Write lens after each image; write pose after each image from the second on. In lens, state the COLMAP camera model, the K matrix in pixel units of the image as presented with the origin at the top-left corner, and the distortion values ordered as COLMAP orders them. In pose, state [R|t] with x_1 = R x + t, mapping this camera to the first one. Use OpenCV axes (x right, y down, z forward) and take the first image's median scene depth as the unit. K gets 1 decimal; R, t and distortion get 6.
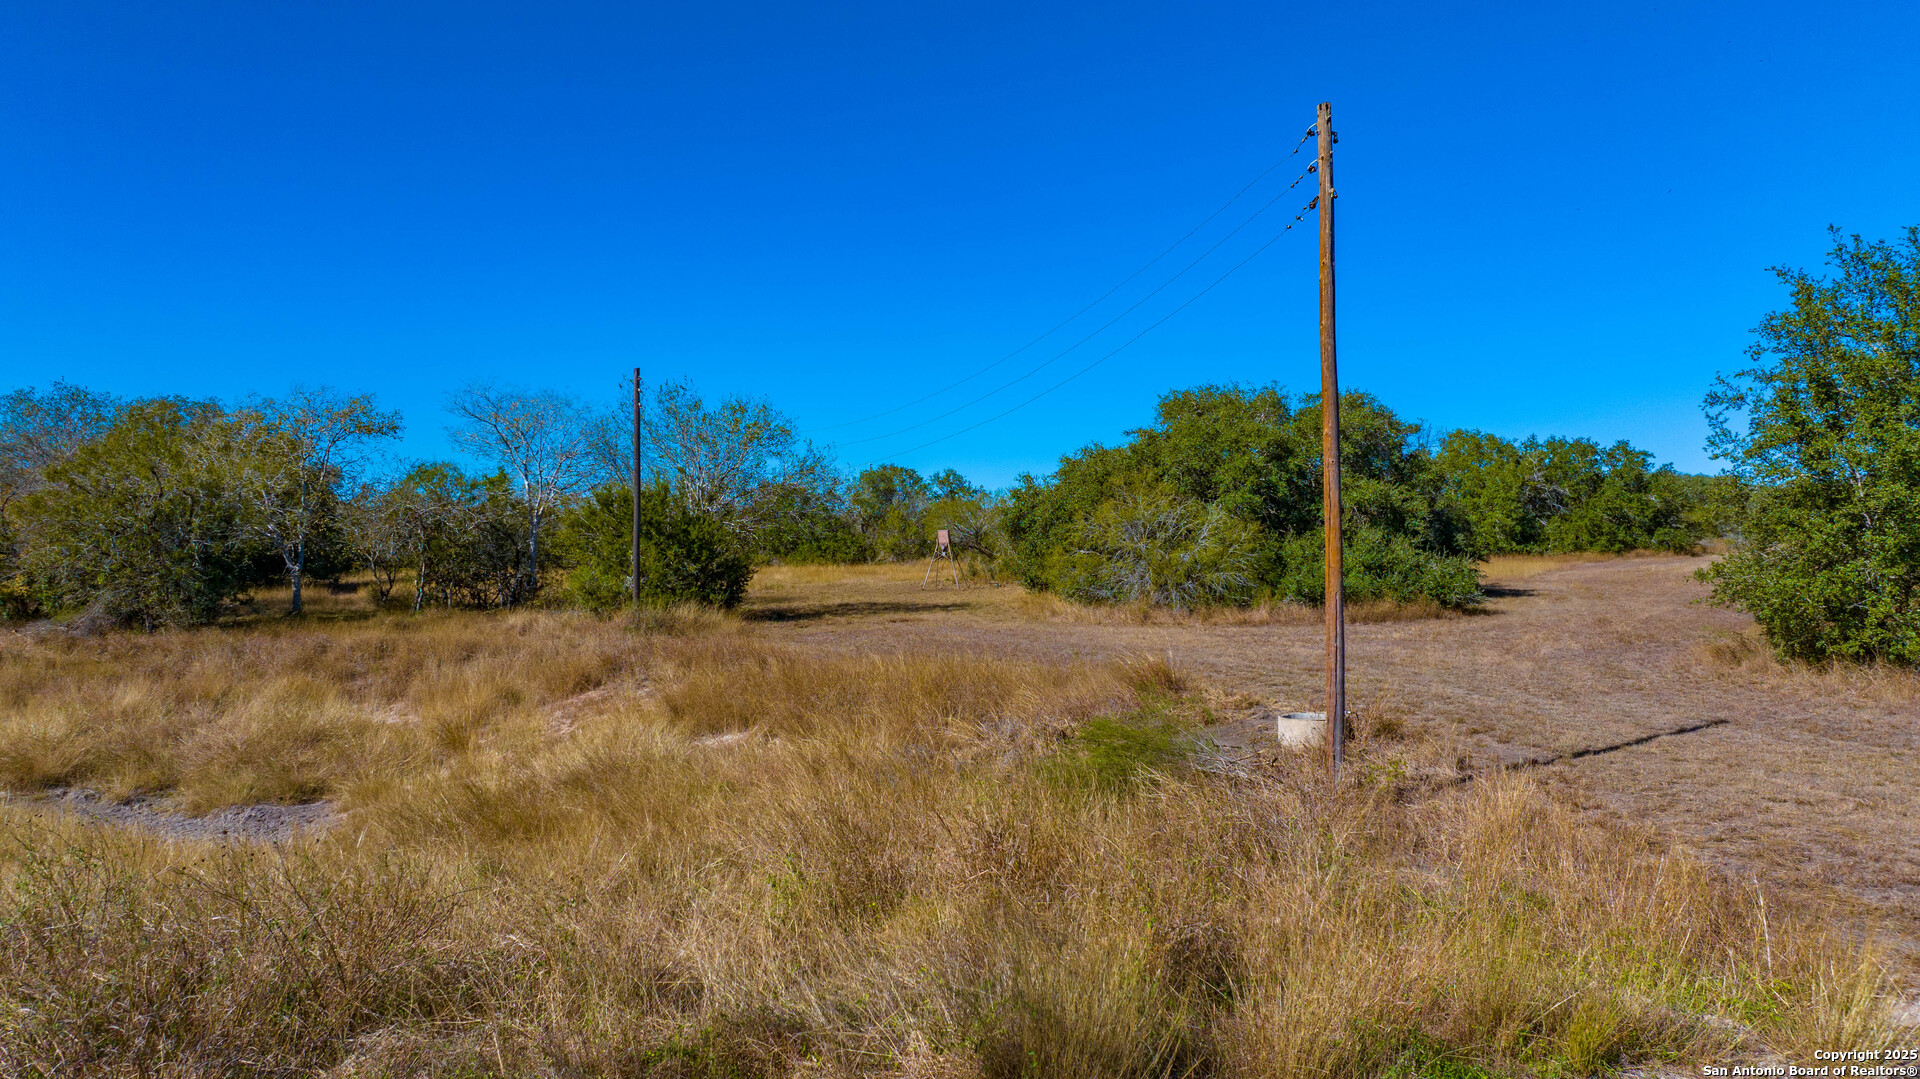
lens RADIAL K [[1360.3, 0, 960.0], [0, 1360.3, 539.5], [0, 0, 1]] dist [-0.011814, 0.007139]
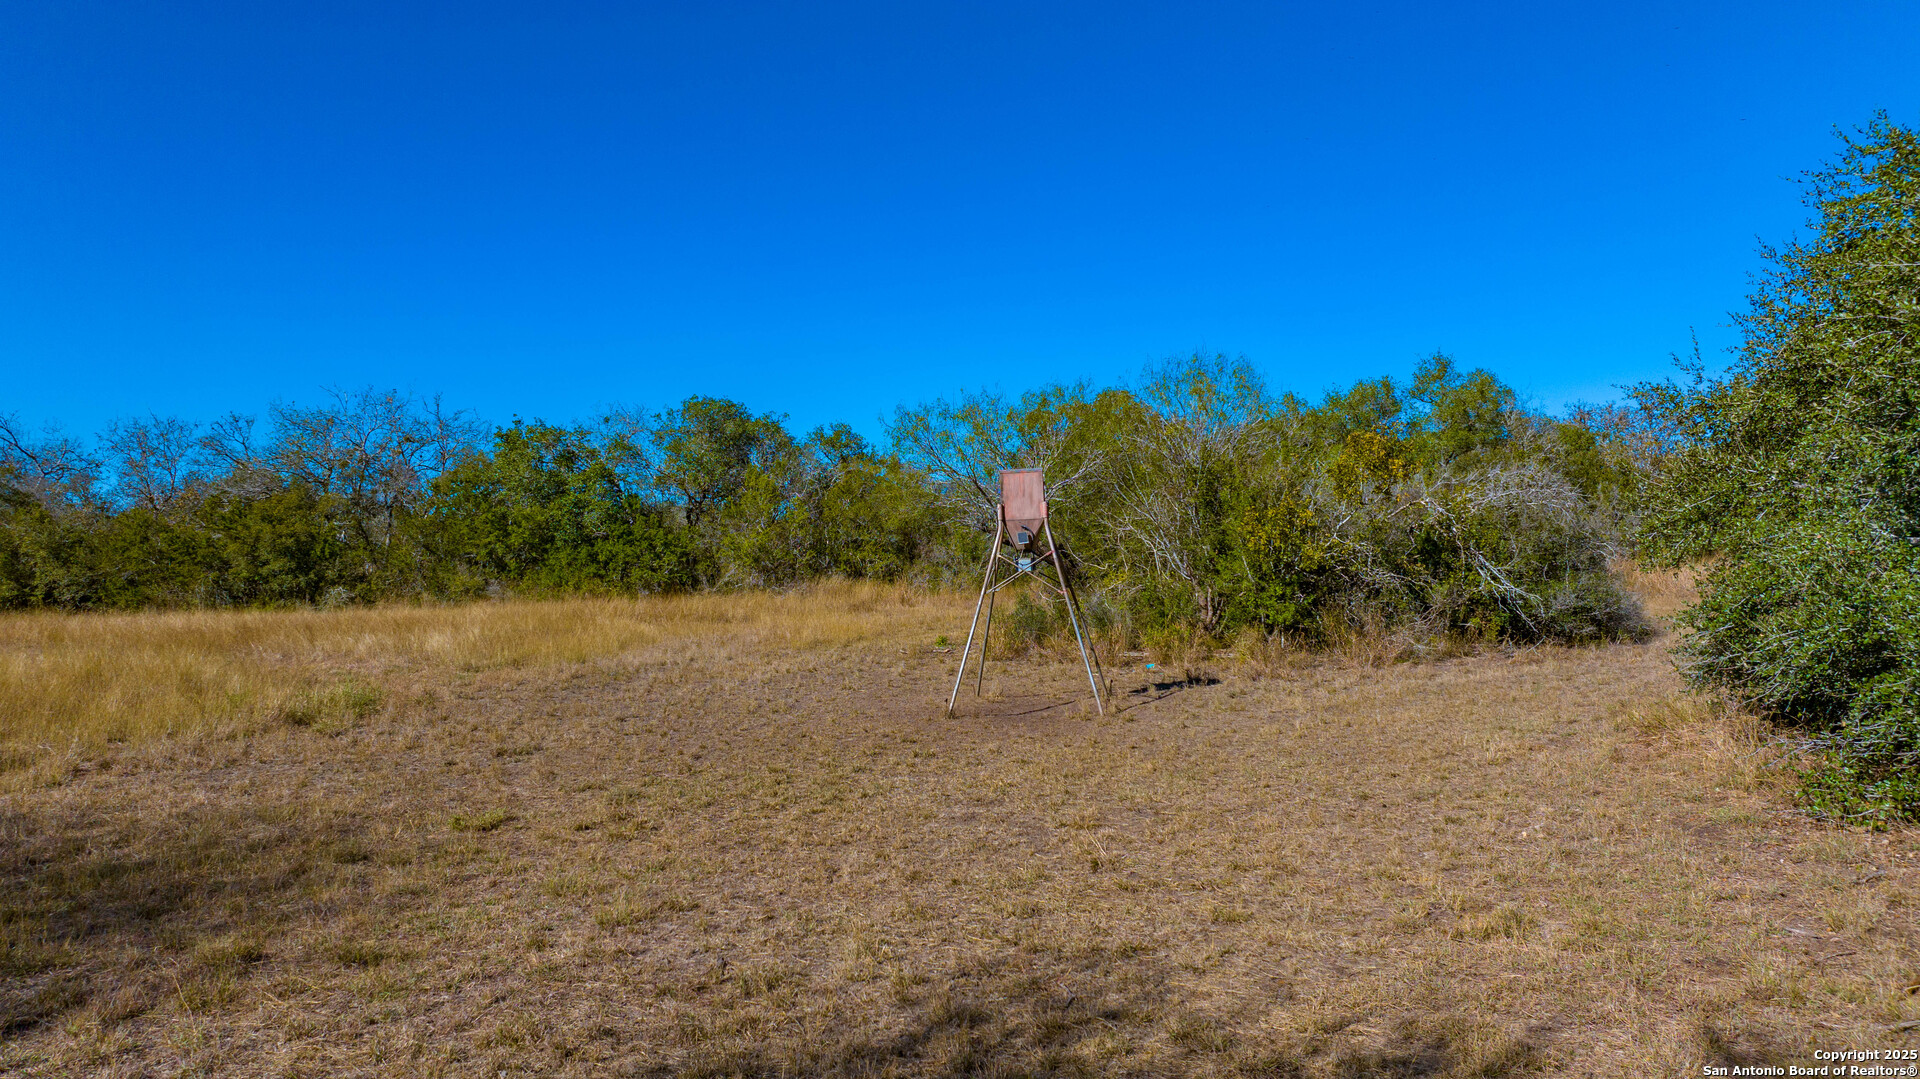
lens RADIAL K [[1349.0, 0, 960.0], [0, 1349.0, 539.5], [0, 0, 1]] dist [-0.058898, 0.068589]
pose [[0.991879, -0.007412, 0.126967, -0.042249], [0.008867, 0.999901, -0.010897, 0.006556], [-0.126873, 0.011935, 0.991847, 0.589741]]
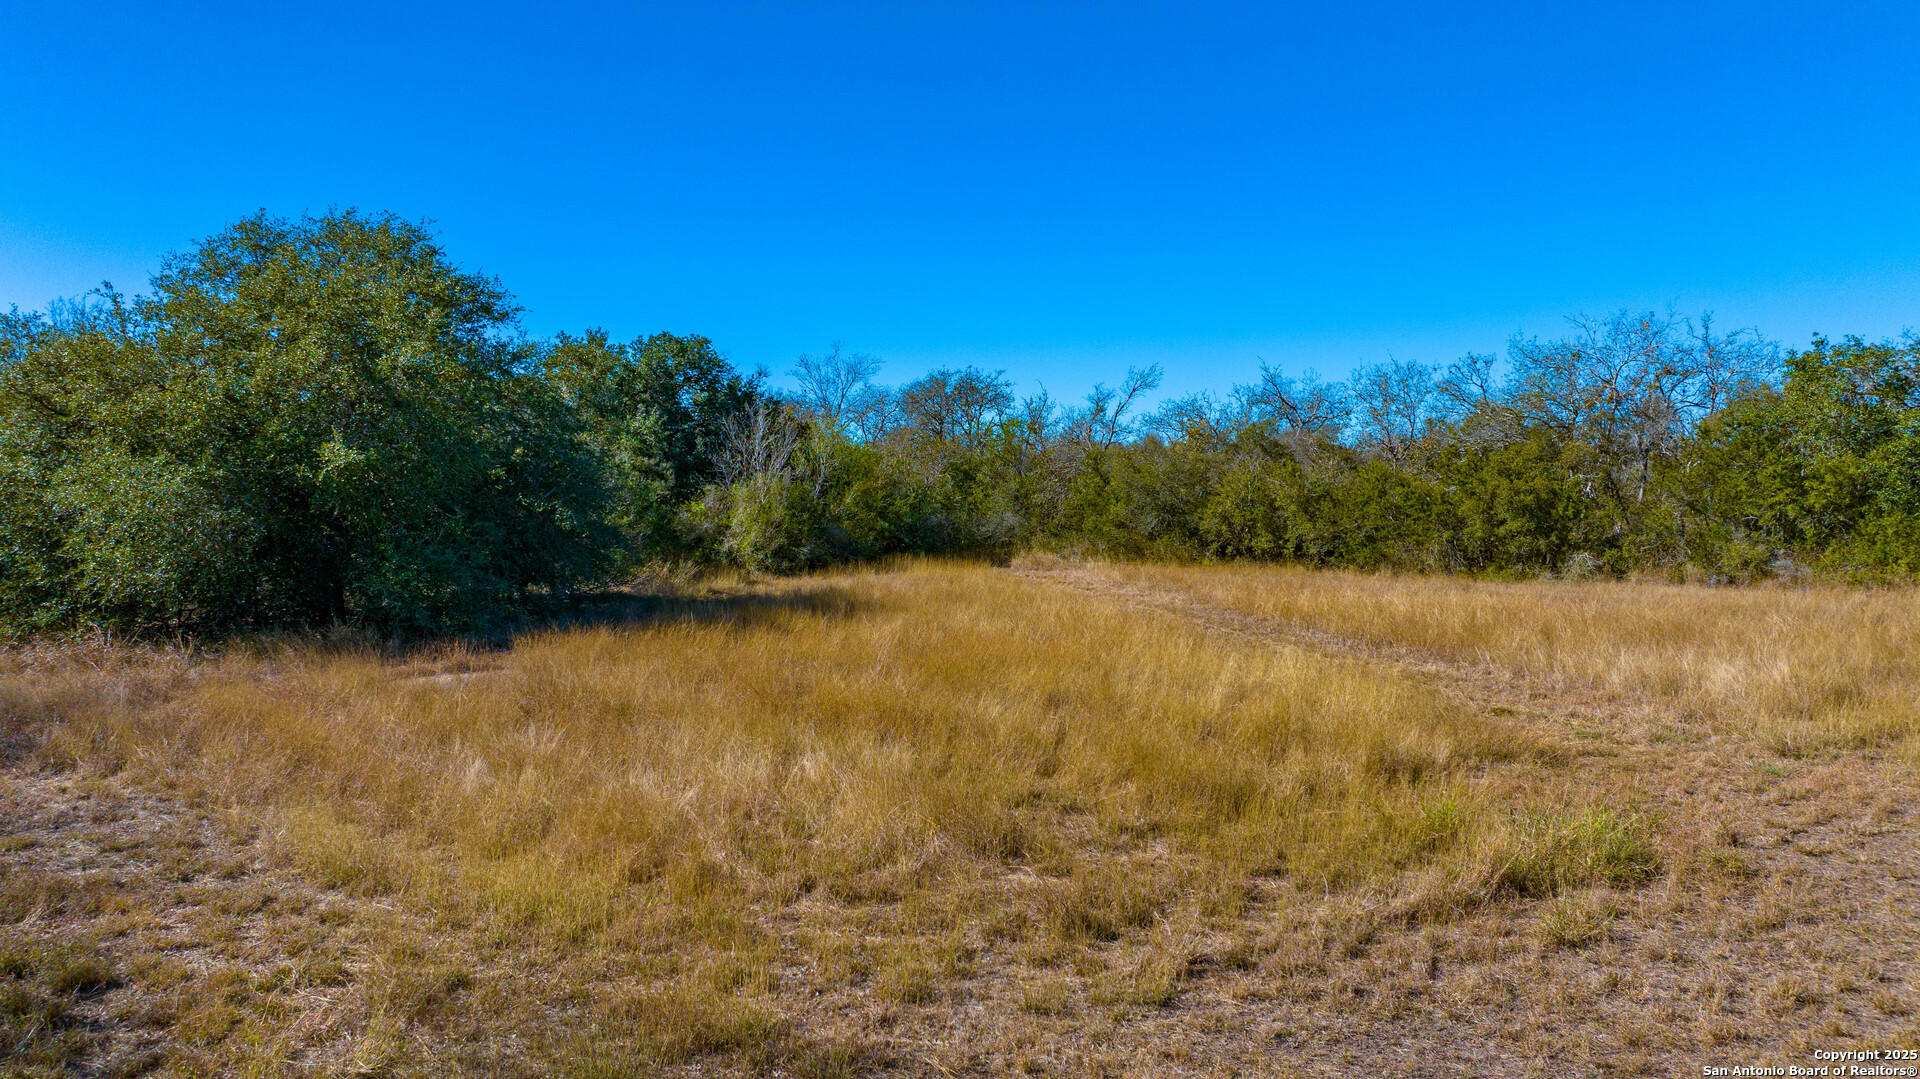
lens RADIAL K [[1362.6, 0, 960.0], [0, 1362.6, 539.5], [0, 0, 1]] dist [-0.041690, 0.002919]
pose [[0.739247, 0.021380, -0.673095, -0.066361], [0.006872, 0.999204, 0.039287, -0.005496], [0.673400, -0.033669, 0.738512, 0.662416]]
